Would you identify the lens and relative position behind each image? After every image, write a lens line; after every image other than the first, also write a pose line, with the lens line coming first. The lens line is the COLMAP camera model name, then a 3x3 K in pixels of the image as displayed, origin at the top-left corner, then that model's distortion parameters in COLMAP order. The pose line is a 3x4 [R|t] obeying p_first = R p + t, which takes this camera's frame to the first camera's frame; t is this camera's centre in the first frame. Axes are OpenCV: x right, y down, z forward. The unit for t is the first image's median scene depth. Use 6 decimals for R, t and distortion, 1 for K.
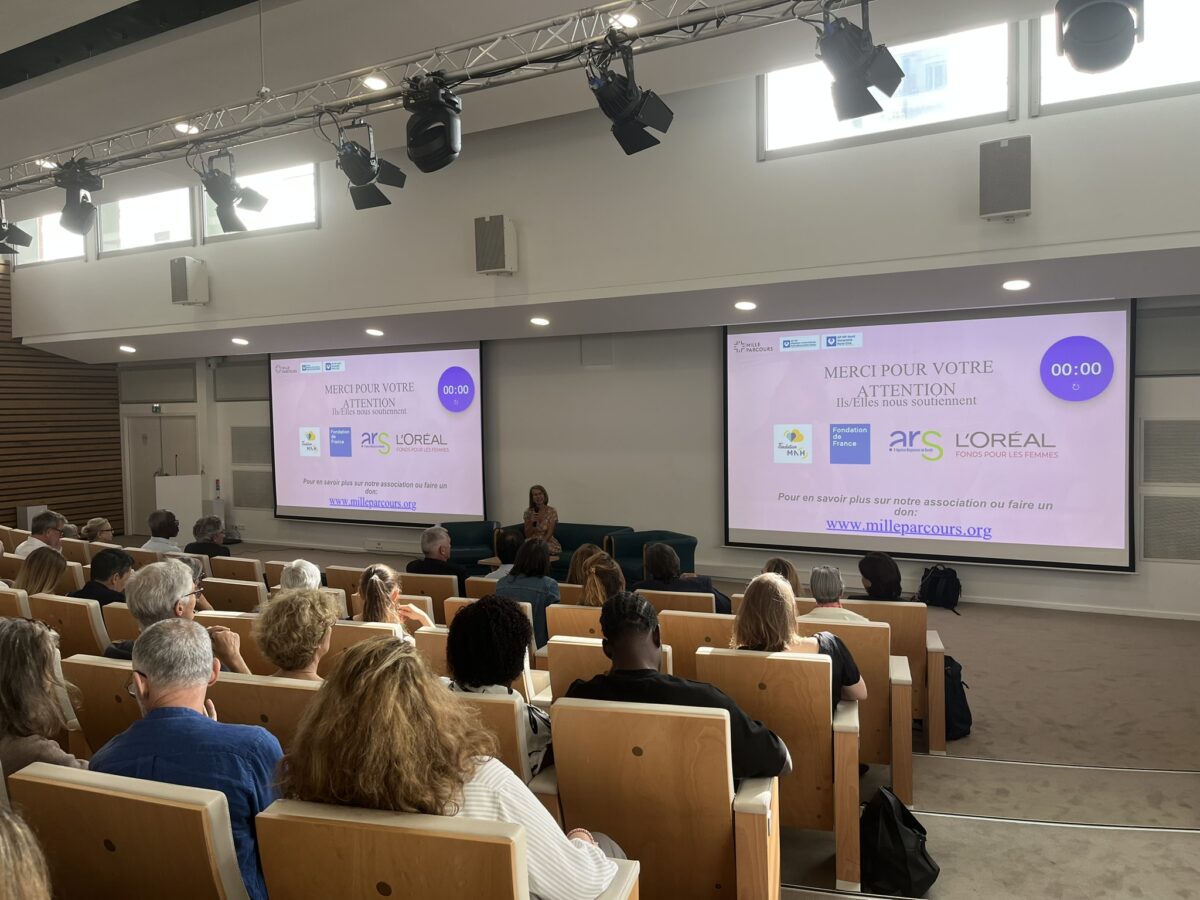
lens RADIAL K [[905.0, 0, 608.3], [0, 905.0, 443.8], [0, 0, 1]] dist [0.051010, -0.070446]
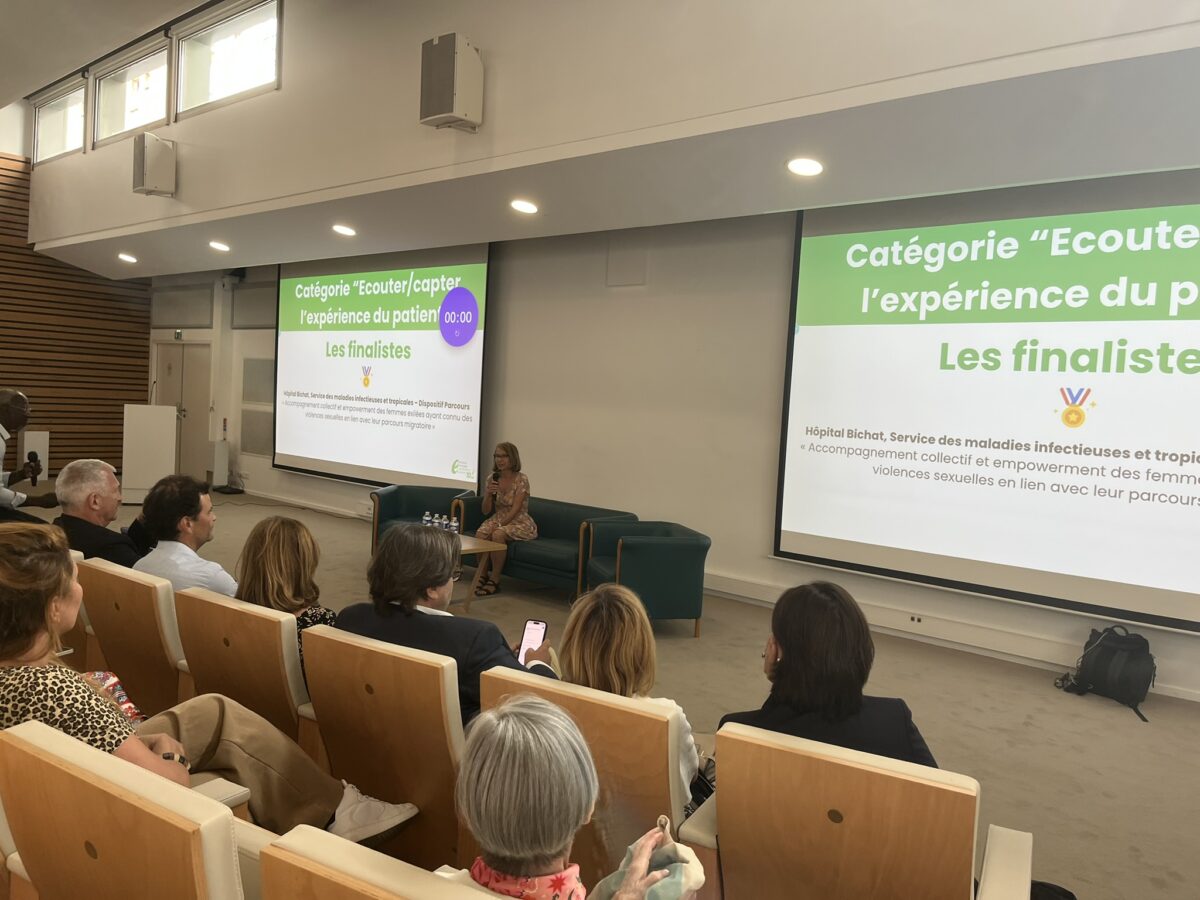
lens RADIAL K [[905.5, 0, 593.1], [0, 905.5, 444.6], [0, 0, 1]] dist [0.041245, -0.051040]
pose [[0.975155, 0.081577, -0.205957, 0.177362], [-0.079661, 0.996667, 0.017593, 0.040107], [0.206706, -0.000749, 0.978403, 0.431775]]
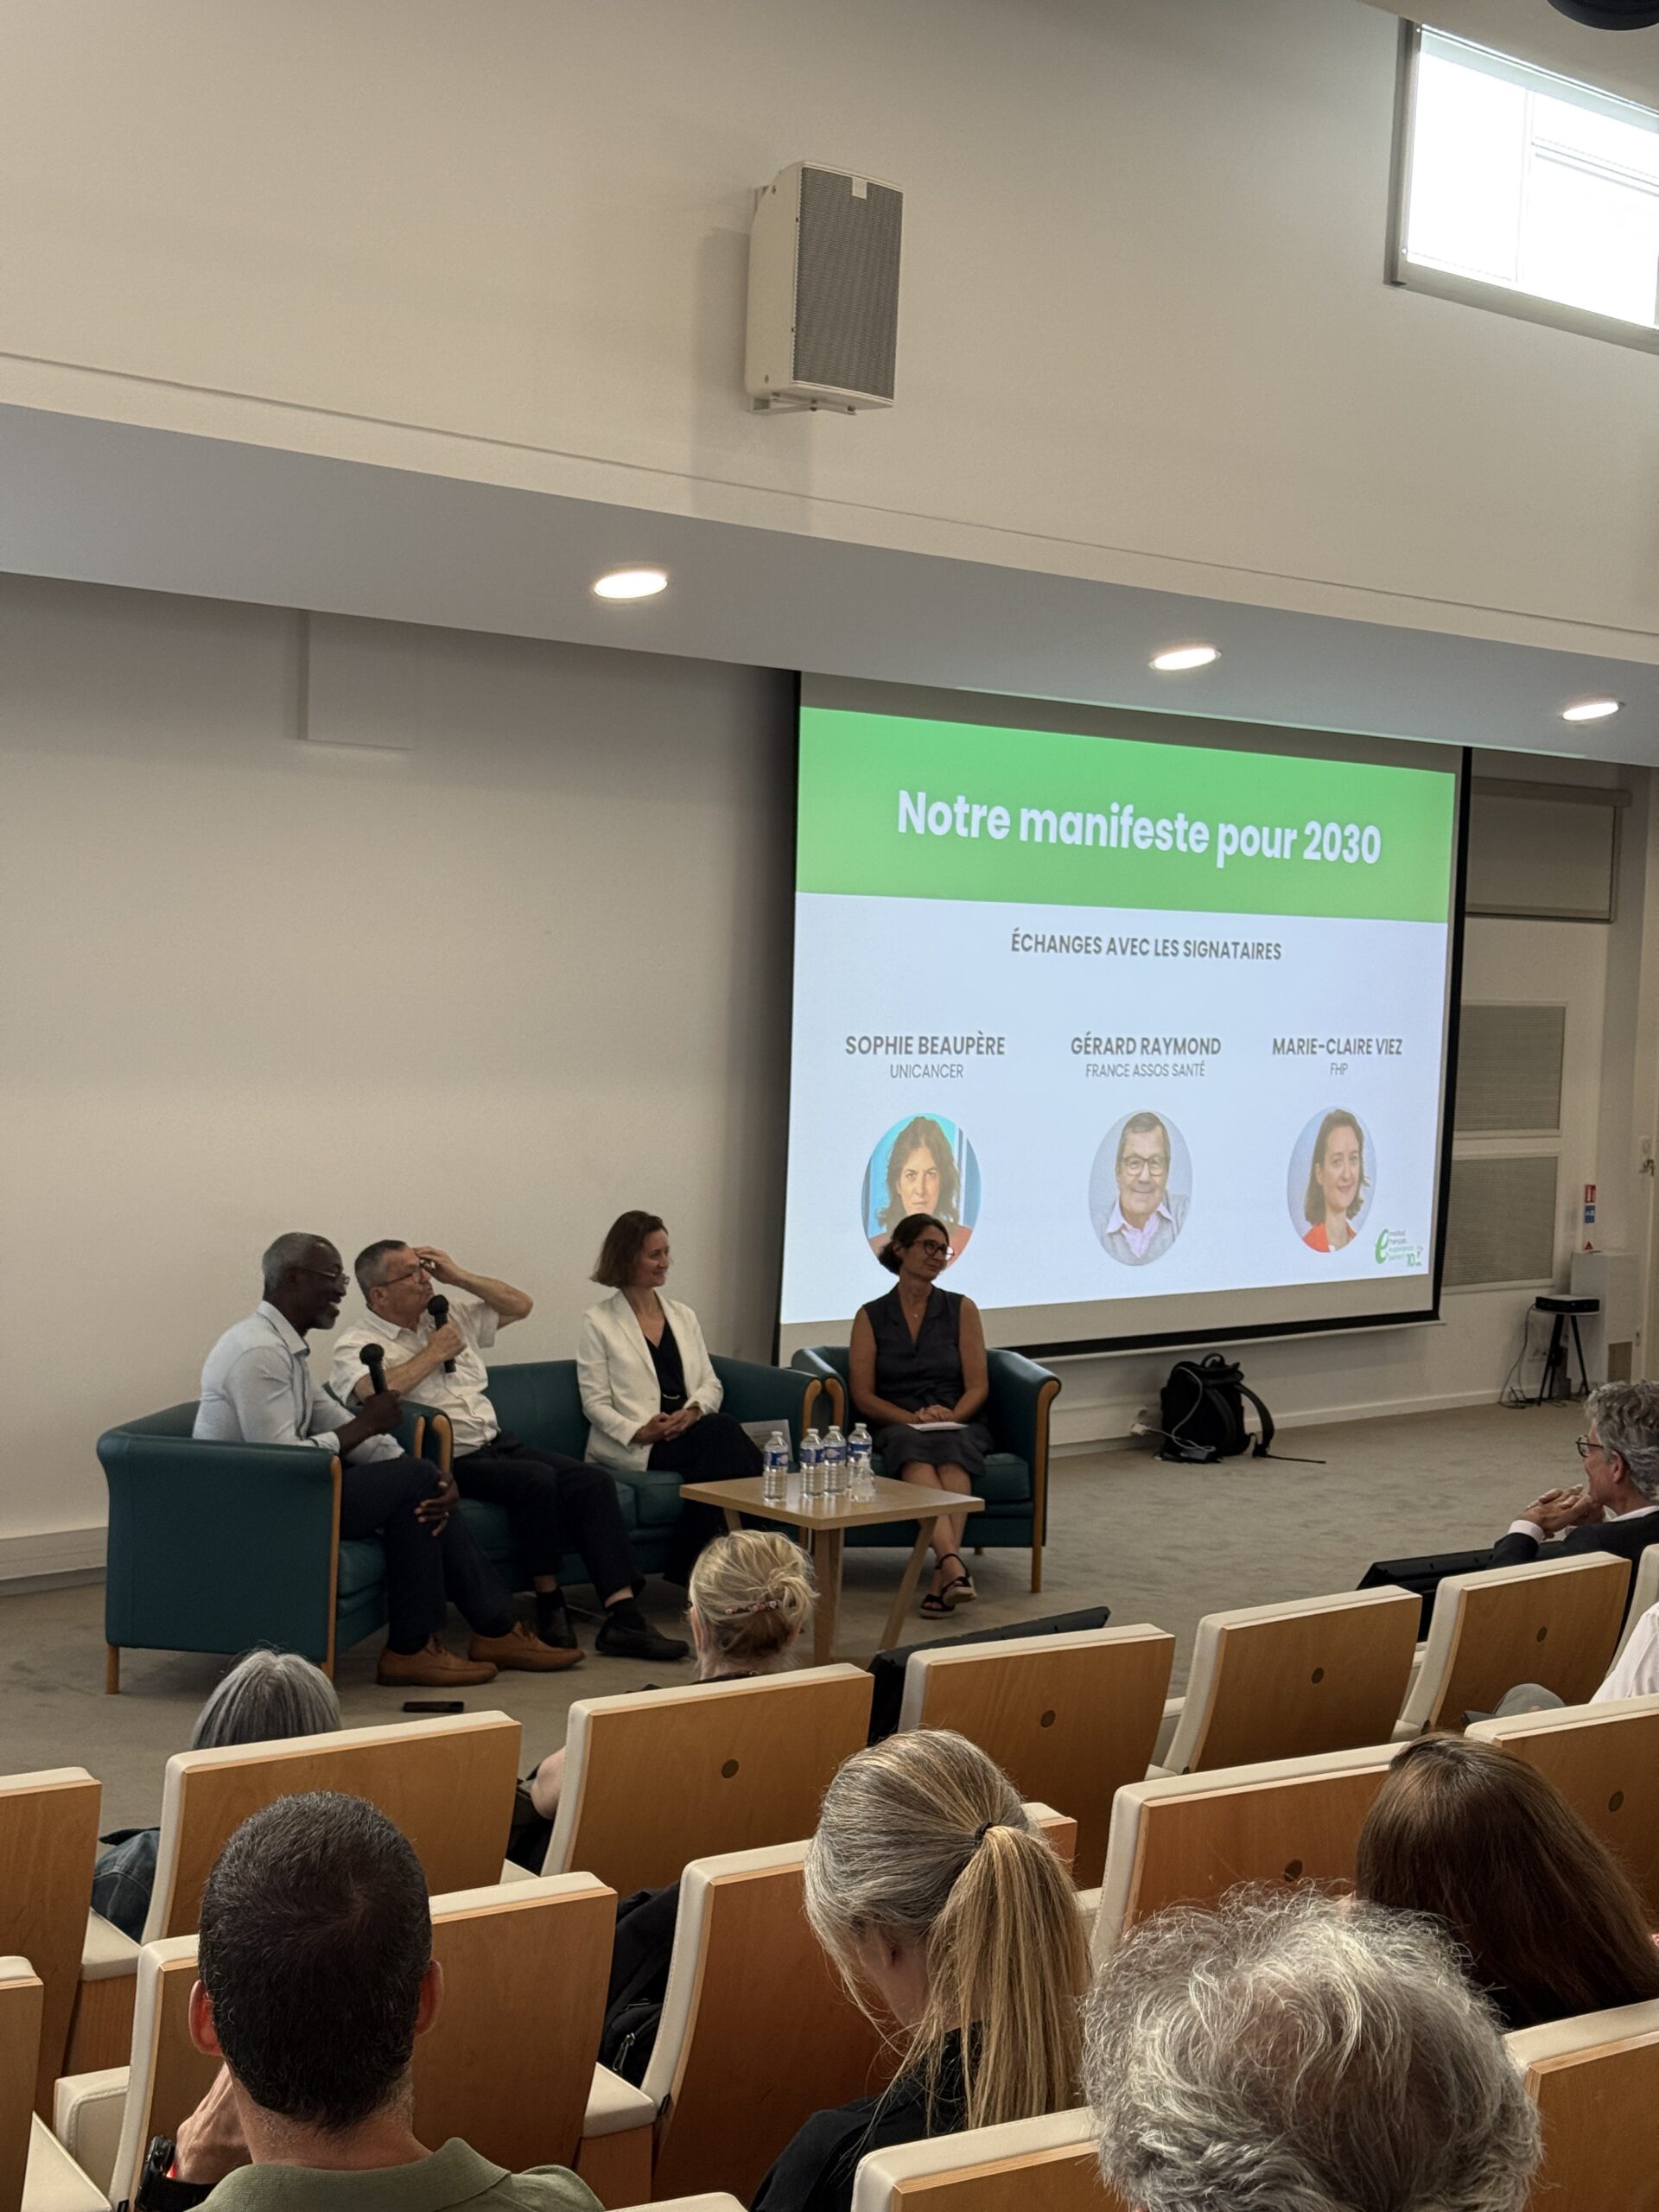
lens RADIAL K [[3108.0, 0, 832.3], [0, 3108.0, 1112.7], [0, 0, 1]] dist [0.135820, 0.007375]
pose [[0.304146, -0.021154, 0.952391, -1.202417], [0.000228, 0.999755, 0.022133, -0.005828], [-0.952625, -0.006515, 0.304076, 0.890960]]
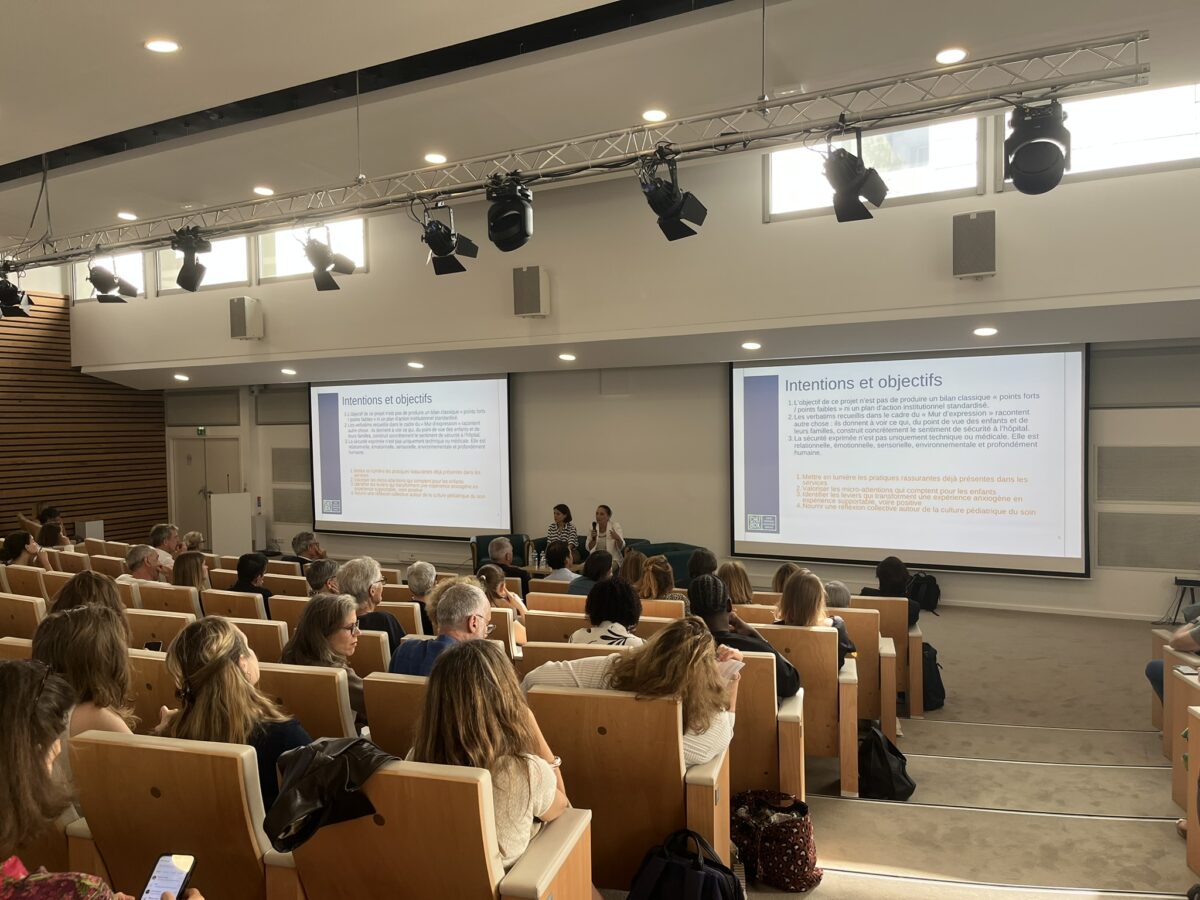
lens RADIAL K [[905.2, 0, 598.3], [0, 905.2, 454.8], [0, 0, 1]] dist [0.038402, -0.041407]
pose [[0.999992, 0.000413, 0.004096, -0.054757], [-0.000391, 0.999986, -0.005241, -0.010061], [-0.004098, 0.005239, 0.999978, -0.168052]]
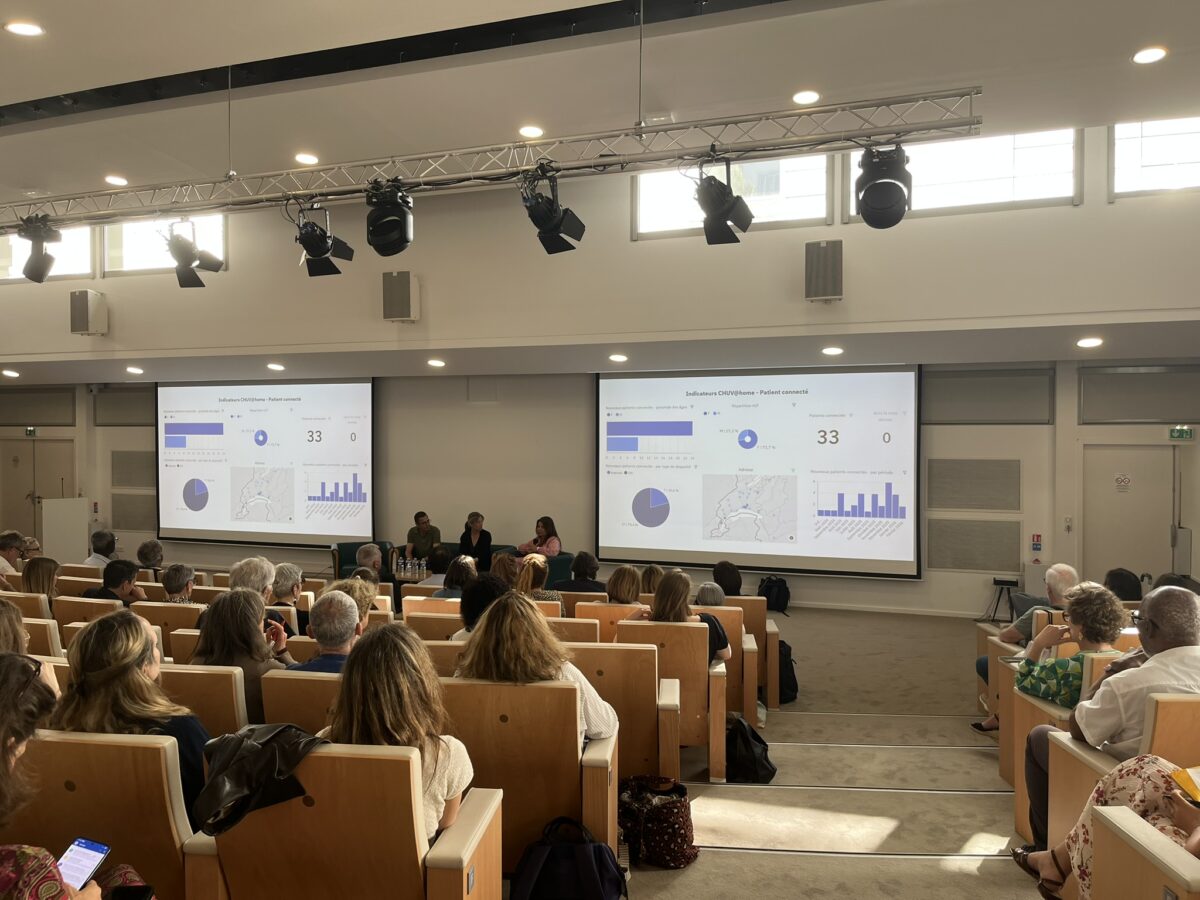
lens RADIAL K [[905.5, 0, 593.1], [0, 905.5, 444.6], [0, 0, 1]] dist [0.041245, -0.051040]
pose [[0.987457, 0.014937, 0.157182, -0.077247], [-0.010715, 0.999560, -0.027675, -0.006184], [-0.157527, 0.025643, 0.987182, -0.190274]]
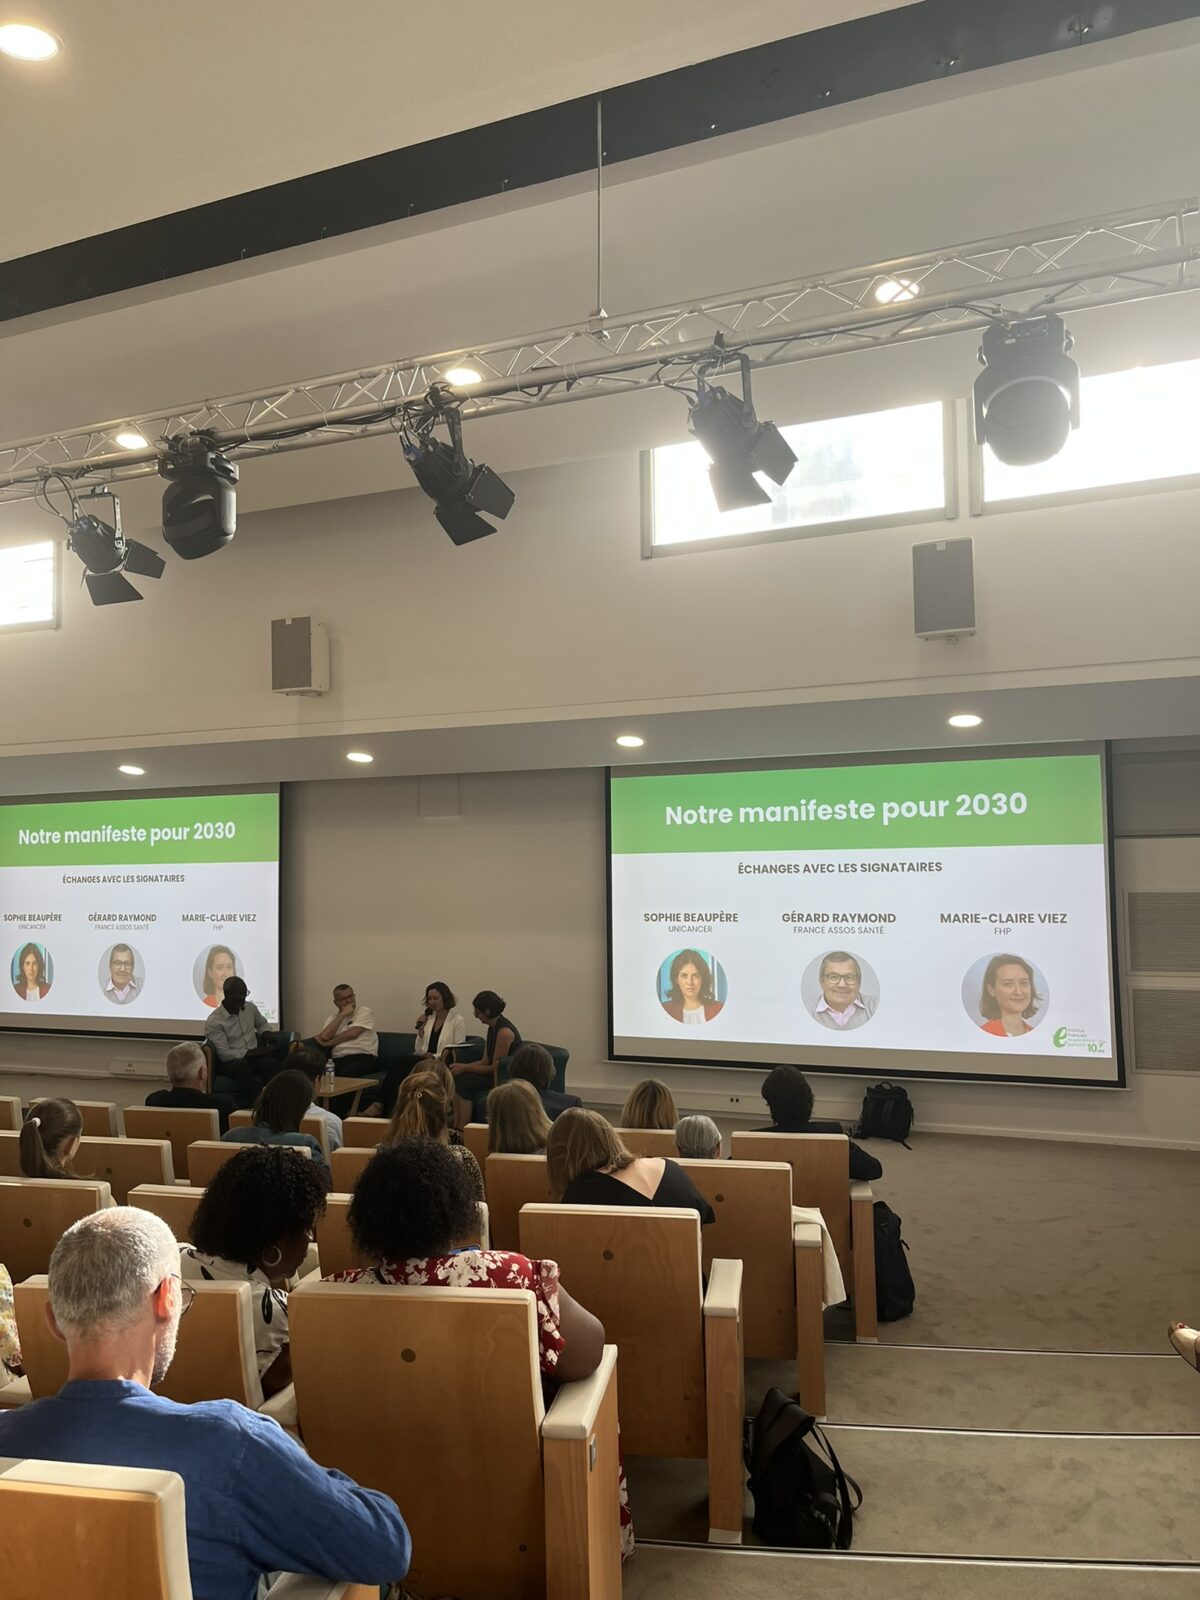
lens RADIAL K [[1207.3, 0, 602.2], [0, 1207.3, 803.7], [0, 0, 1]] dist [0.041245, -0.051040]
pose [[0.994579, 0.008920, 0.103599, 0.026468], [0.001262, 0.995205, -0.097804, -0.000178], [-0.103975, 0.097405, 0.989799, -0.001555]]
